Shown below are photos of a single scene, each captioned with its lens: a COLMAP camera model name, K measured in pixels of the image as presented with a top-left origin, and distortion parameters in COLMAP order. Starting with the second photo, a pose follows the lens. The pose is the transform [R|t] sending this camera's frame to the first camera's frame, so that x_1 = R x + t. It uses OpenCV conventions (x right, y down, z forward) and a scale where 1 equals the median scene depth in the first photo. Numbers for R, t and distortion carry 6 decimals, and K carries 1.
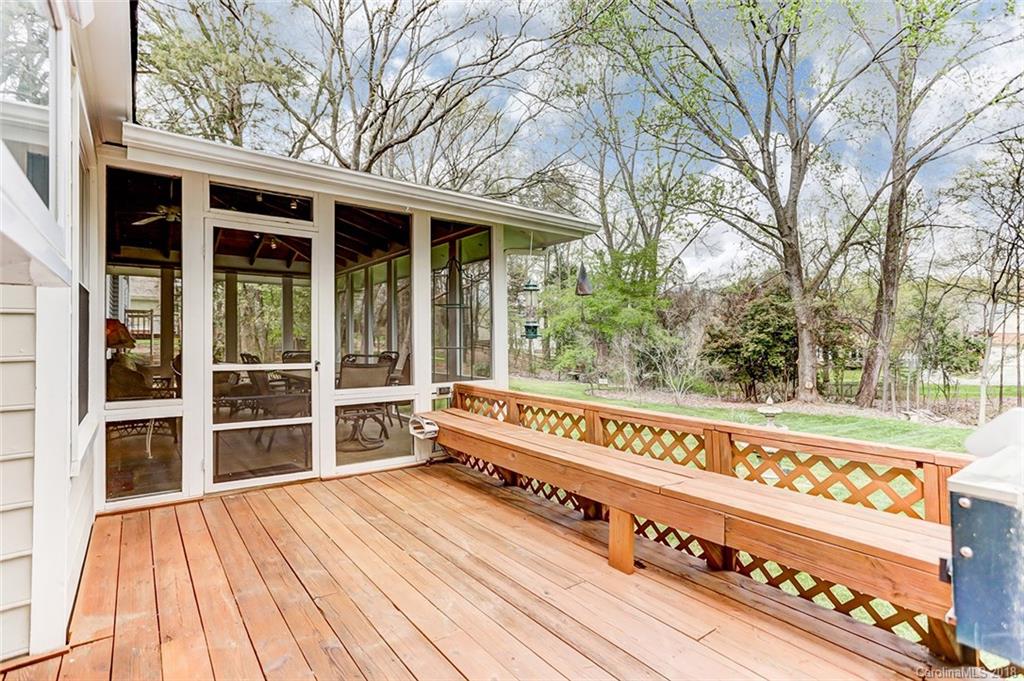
lens RADIAL K [[500.2, 0, 510.7], [0, 500.2, 345.4], [0, 0, 1]] dist [-0.041418, 0.026600]
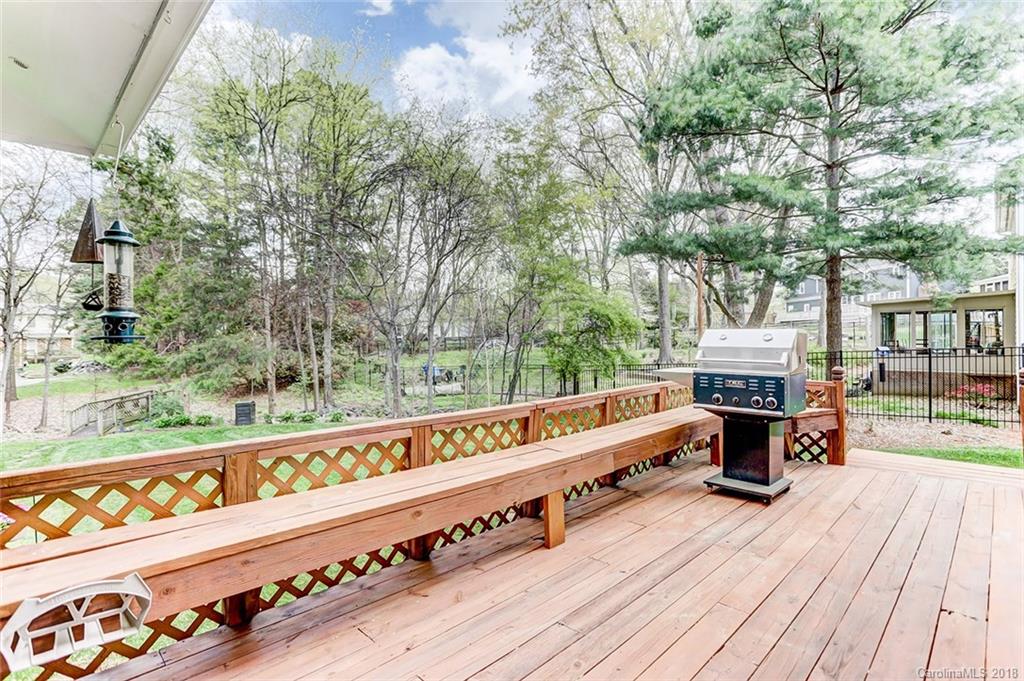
lens RADIAL K [[500.2, 0, 511.7], [0, 500.2, 341.0], [0, 0, 1]] dist [-0.041418, 0.026600]
pose [[-0.130517, 0.009304, 0.991402, -0.879080], [0.032891, 0.999446, -0.005049, -0.001387], [-0.990900, 0.031950, -0.130751, 1.243758]]
